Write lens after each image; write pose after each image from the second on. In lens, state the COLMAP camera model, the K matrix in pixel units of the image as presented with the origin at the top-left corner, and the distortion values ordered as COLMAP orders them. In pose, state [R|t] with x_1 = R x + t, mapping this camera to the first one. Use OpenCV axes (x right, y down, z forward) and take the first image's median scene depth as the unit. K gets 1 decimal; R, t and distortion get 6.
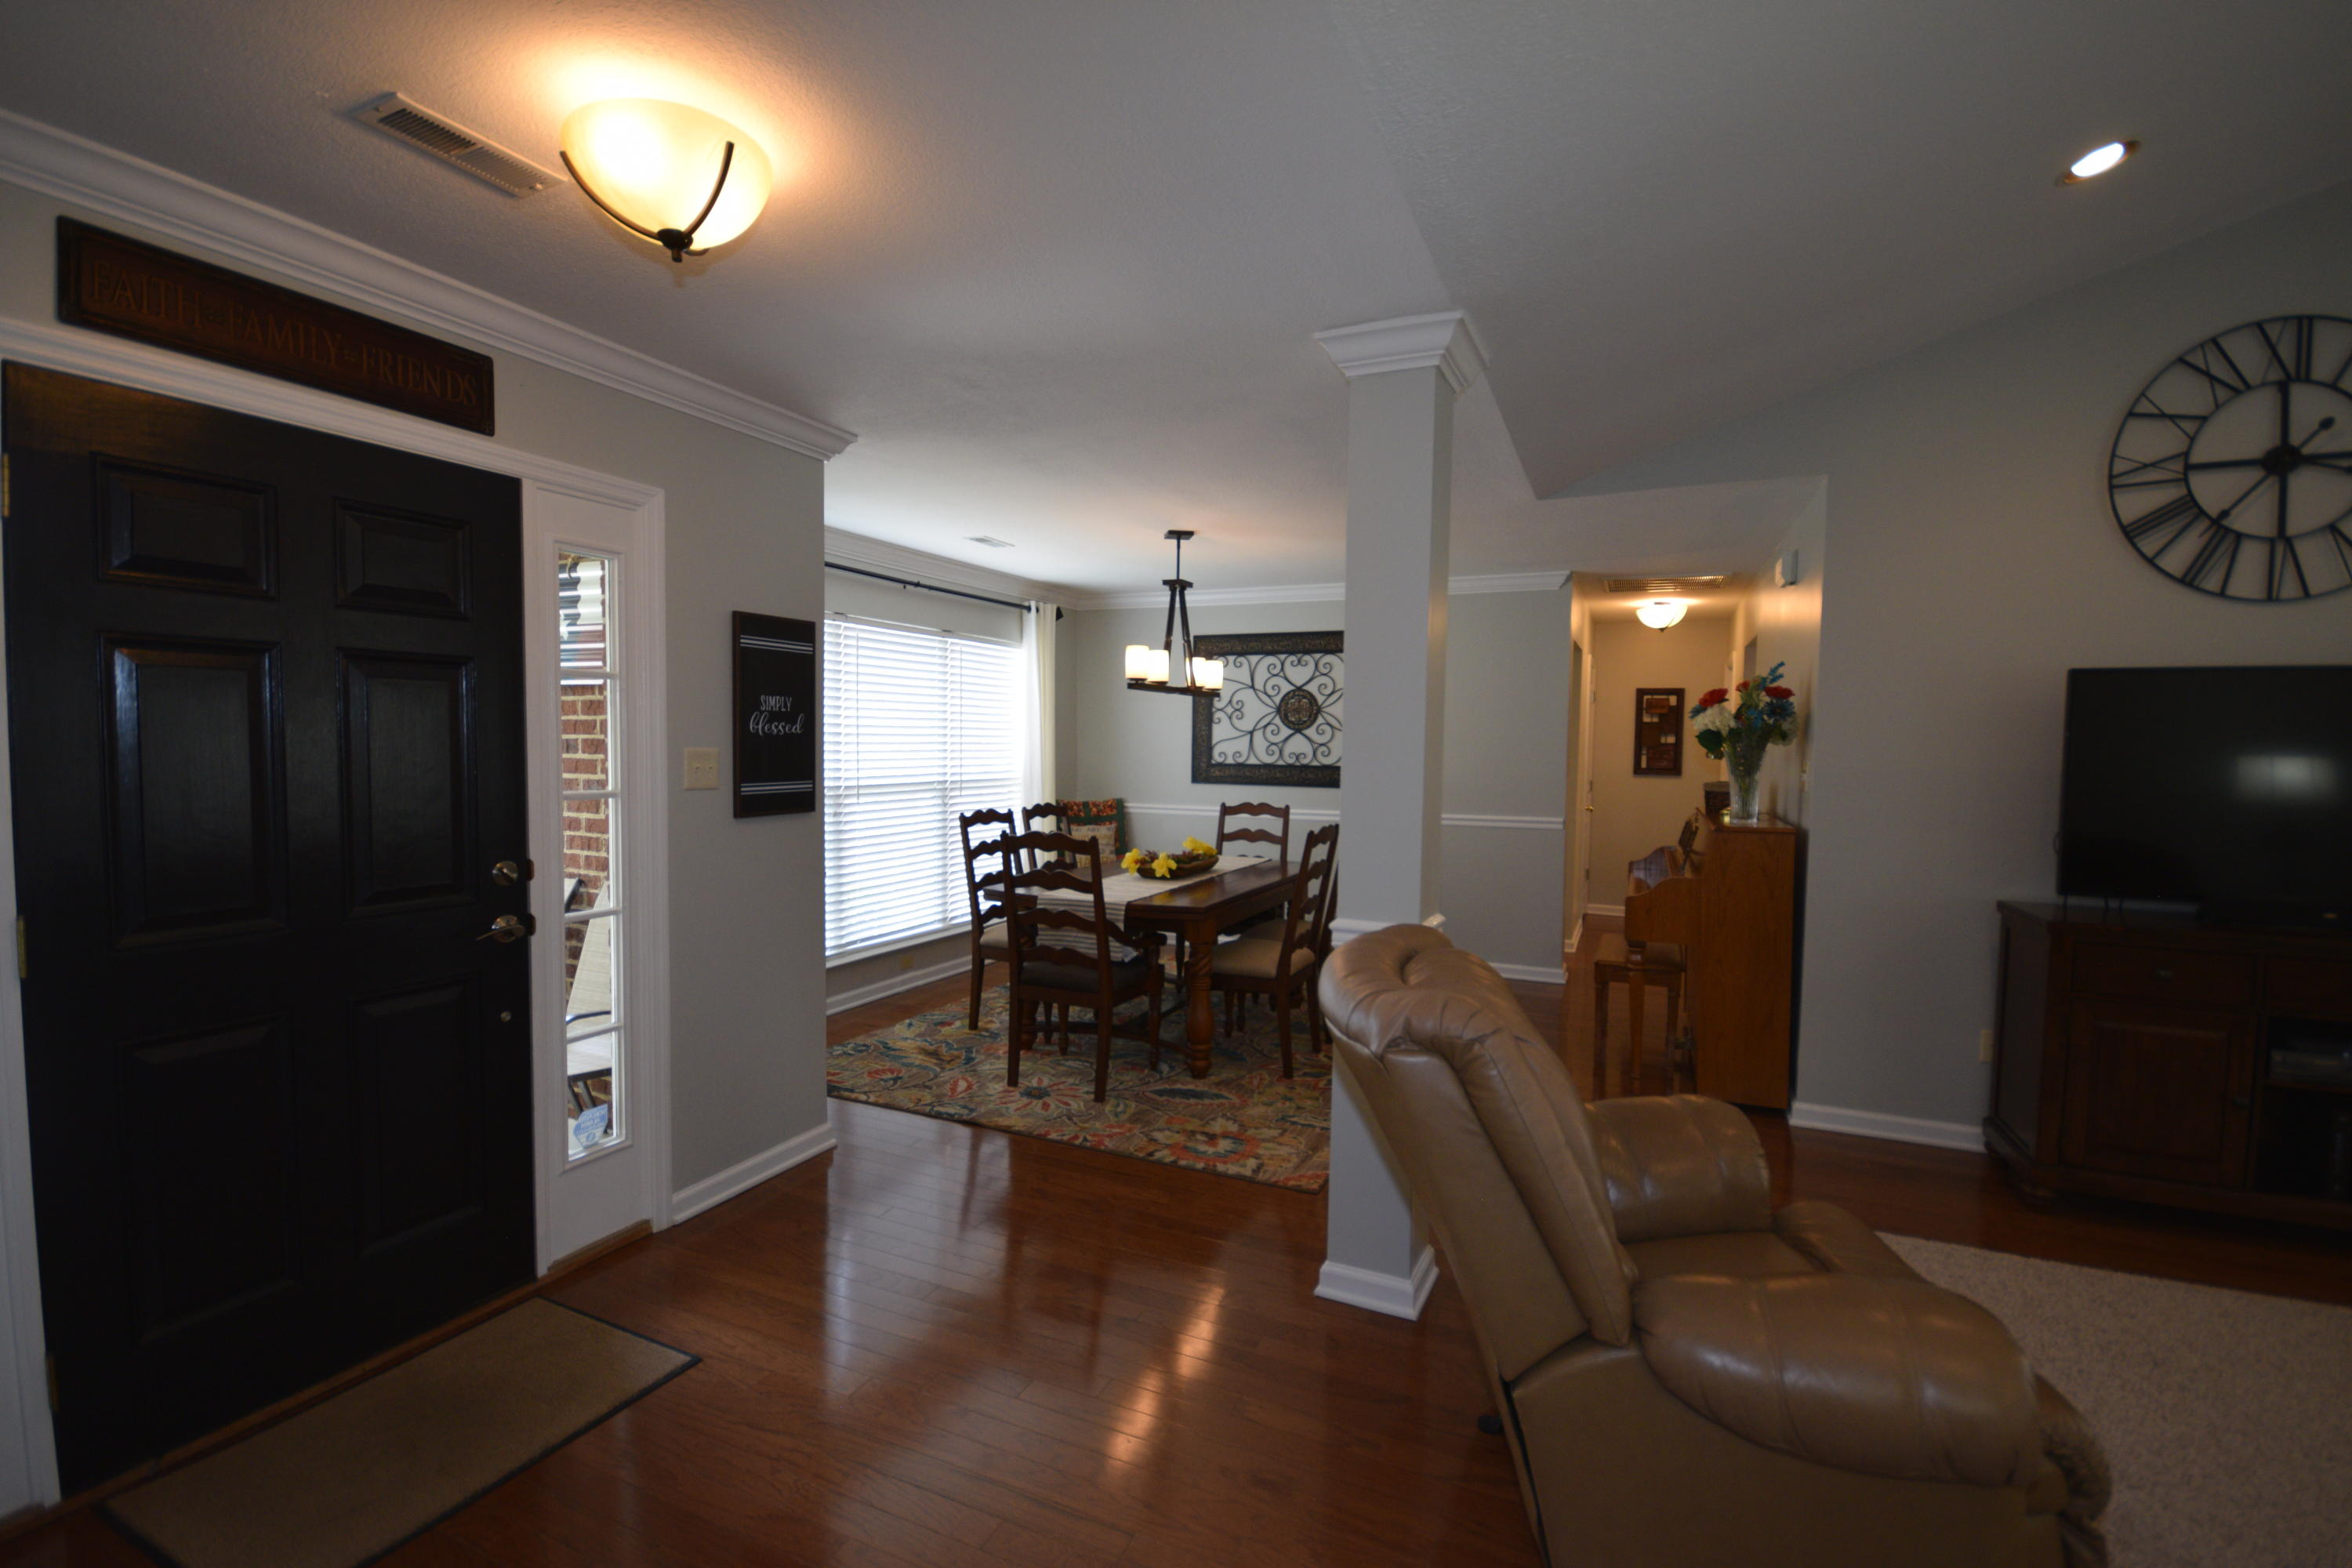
lens RADIAL K [[1045.3, 0, 1175.7], [0, 1045.3, 792.9], [0, 0, 1]] dist [0.009051, -0.000293]
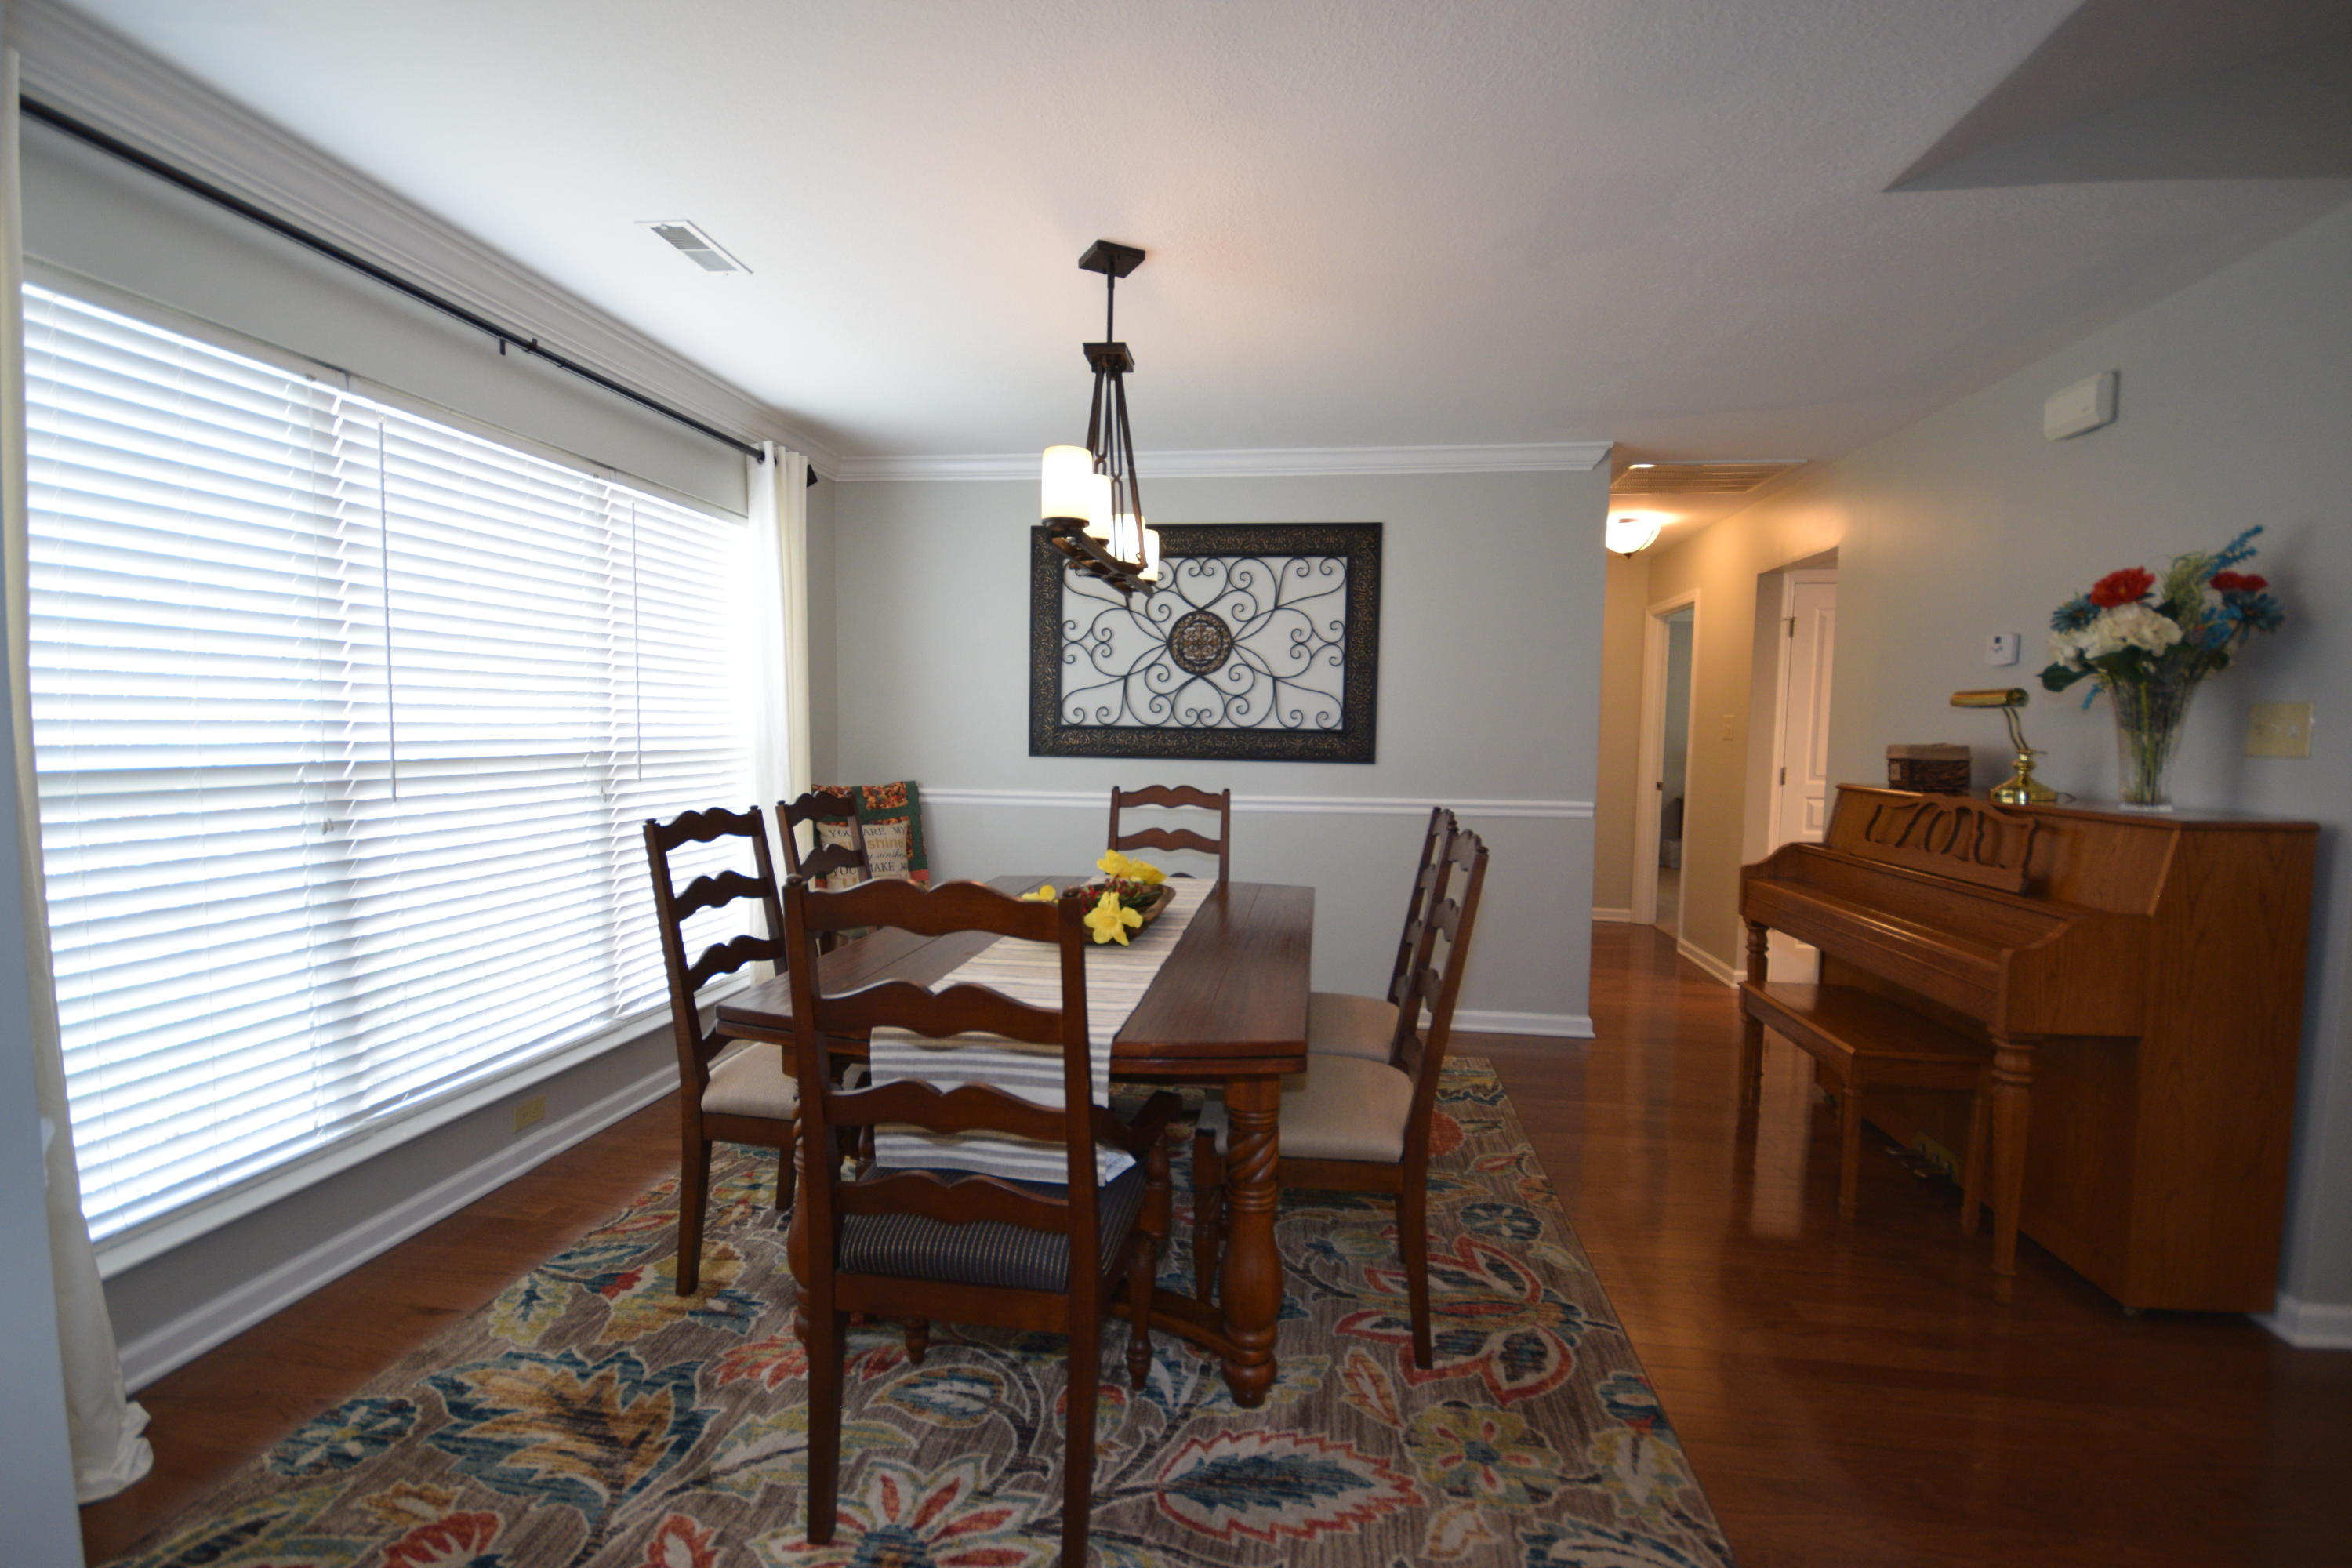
lens RADIAL K [[1045.3, 0, 1175.0], [0, 1045.3, 787.6], [0, 0, 1]] dist [0.009051, -0.000293]
pose [[0.959586, -0.014441, 0.281043, -0.097391], [0.010079, 0.999805, 0.016960, 0.000164], [-0.281234, -0.013442, 0.959545, 0.427745]]
